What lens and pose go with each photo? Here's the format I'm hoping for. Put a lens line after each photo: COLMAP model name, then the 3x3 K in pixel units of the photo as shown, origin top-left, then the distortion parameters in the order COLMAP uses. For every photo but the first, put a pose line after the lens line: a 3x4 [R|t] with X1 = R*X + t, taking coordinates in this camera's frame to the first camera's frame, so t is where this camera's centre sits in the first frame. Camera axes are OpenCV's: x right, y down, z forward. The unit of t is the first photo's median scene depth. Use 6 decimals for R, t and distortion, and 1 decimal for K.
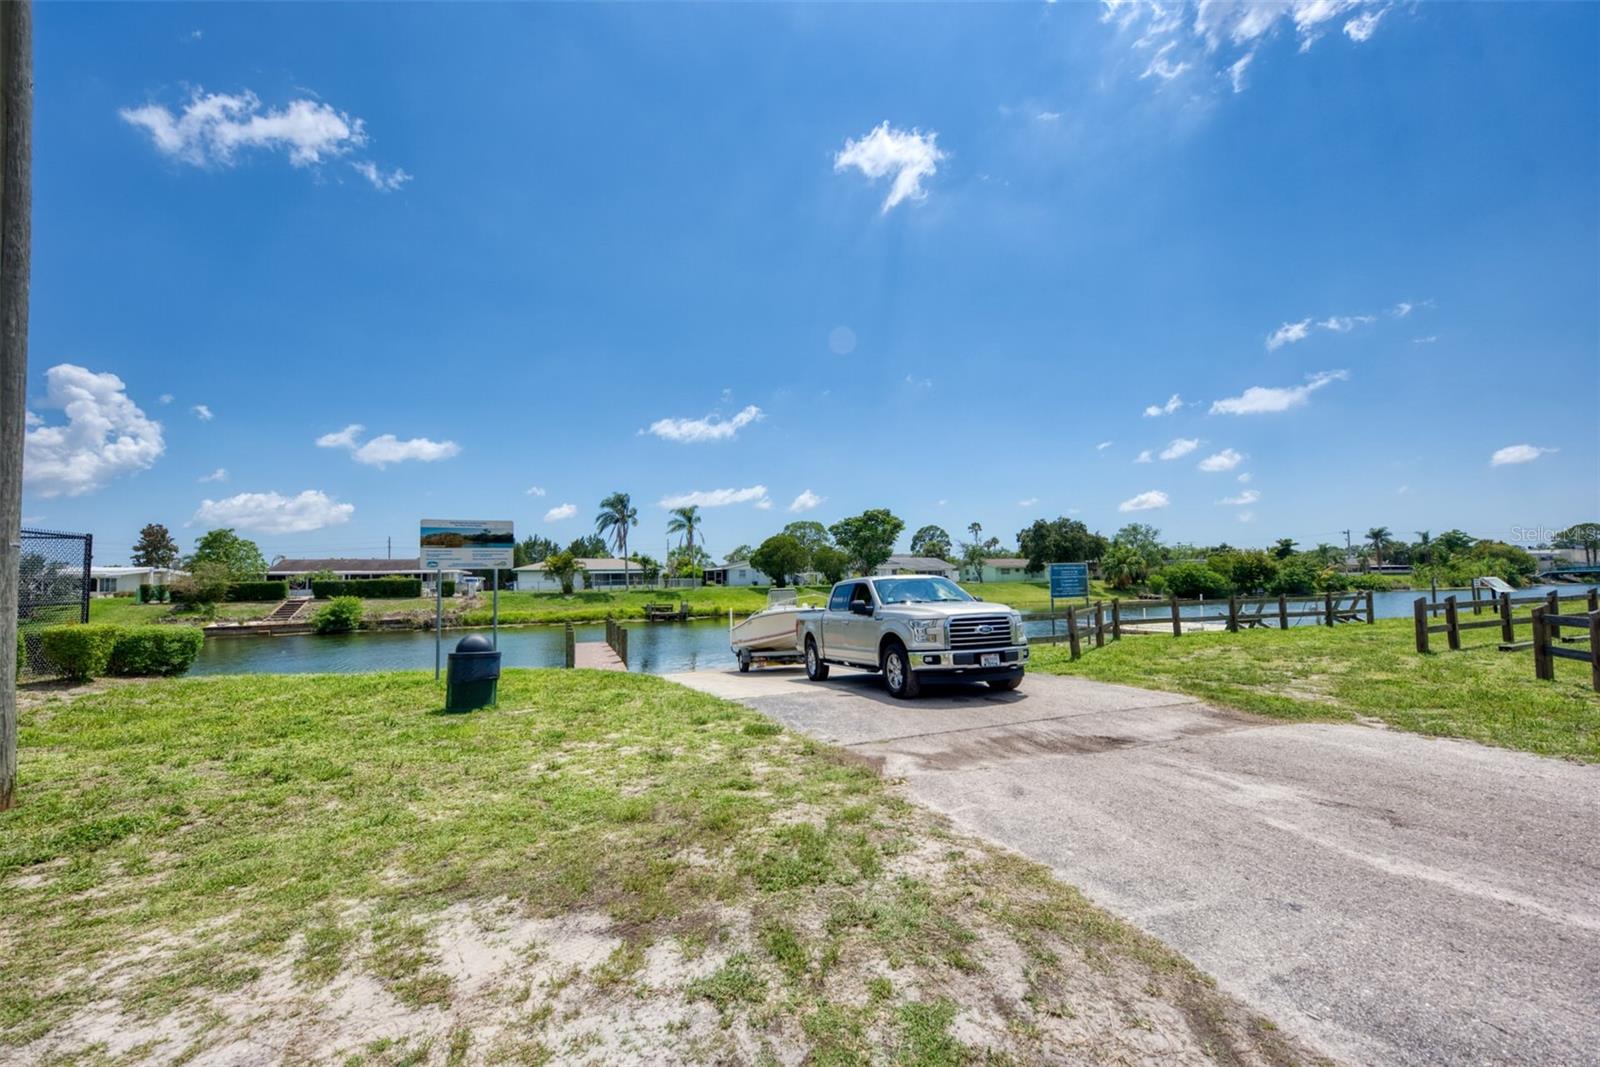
lens RADIAL K [[618.5, 0, 798.9], [0, 618.5, 542.0], [0, 0, 1]] dist [0.000958, -0.000026]
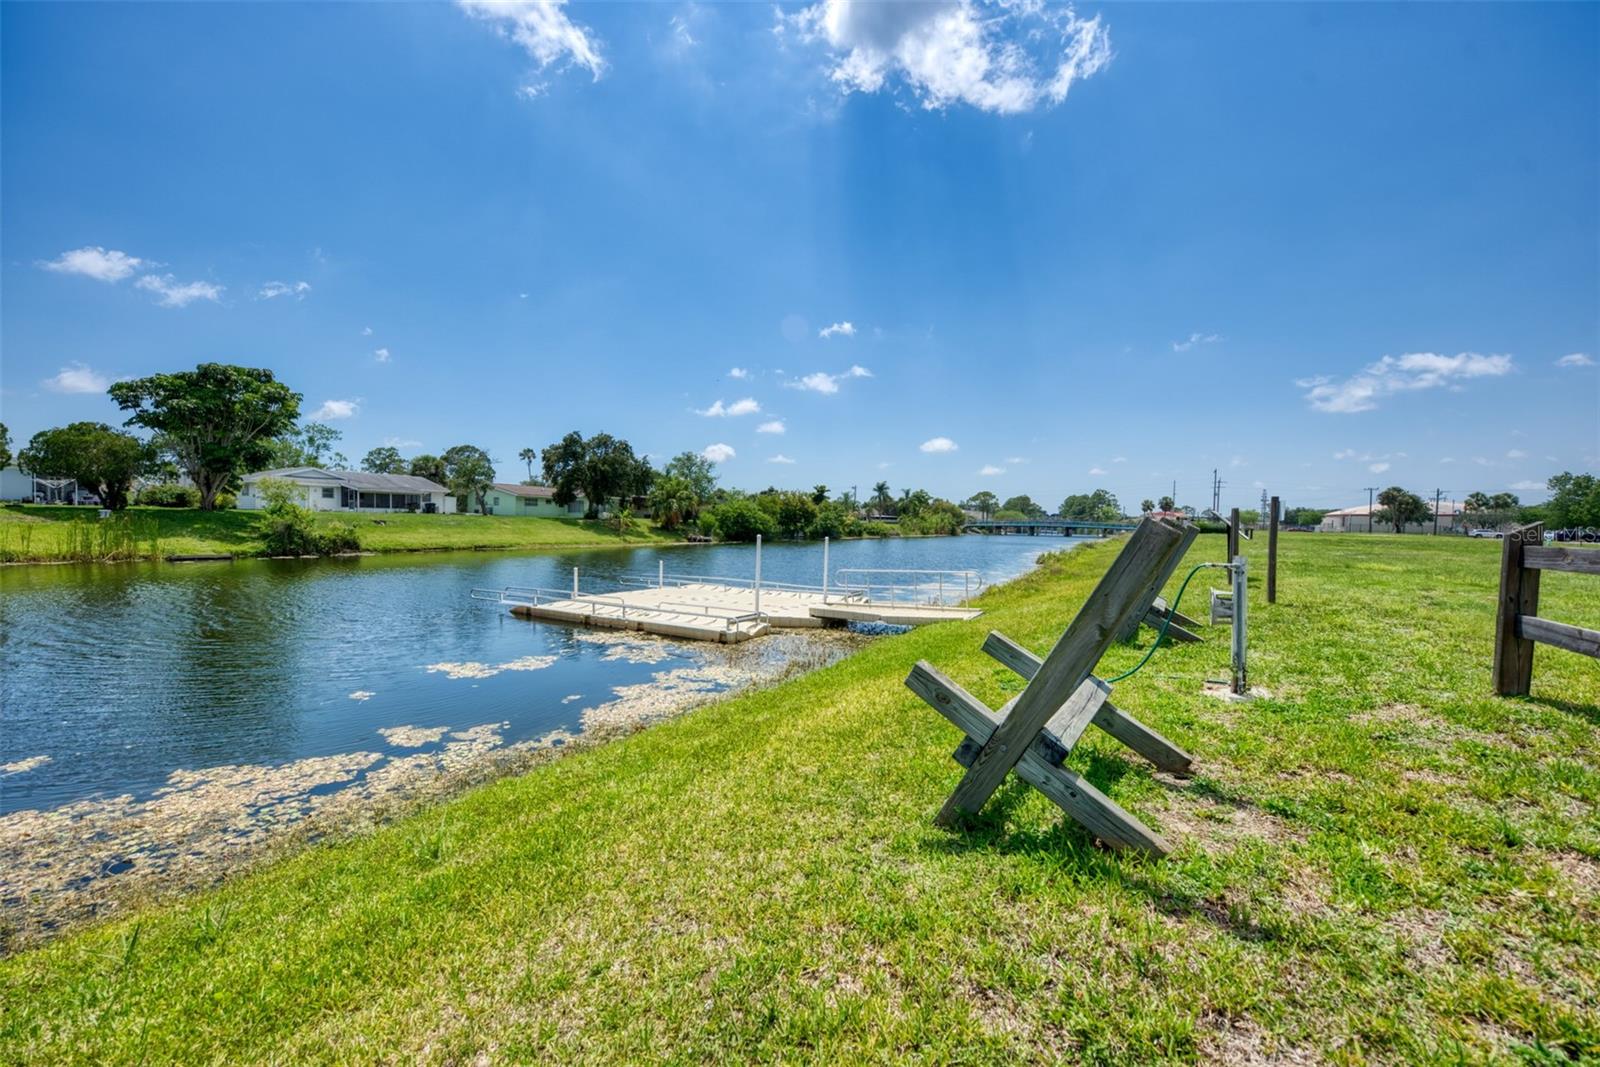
lens RADIAL K [[618.5, 0, 798.9], [0, 618.5, 542.0], [0, 0, 1]] dist [0.000958, -0.000026]
pose [[0.791984, 0.010864, 0.610445, 0.145493], [-0.069155, 0.995003, 0.072013, 0.020540], [-0.606612, -0.099249, 0.788779, 0.228497]]
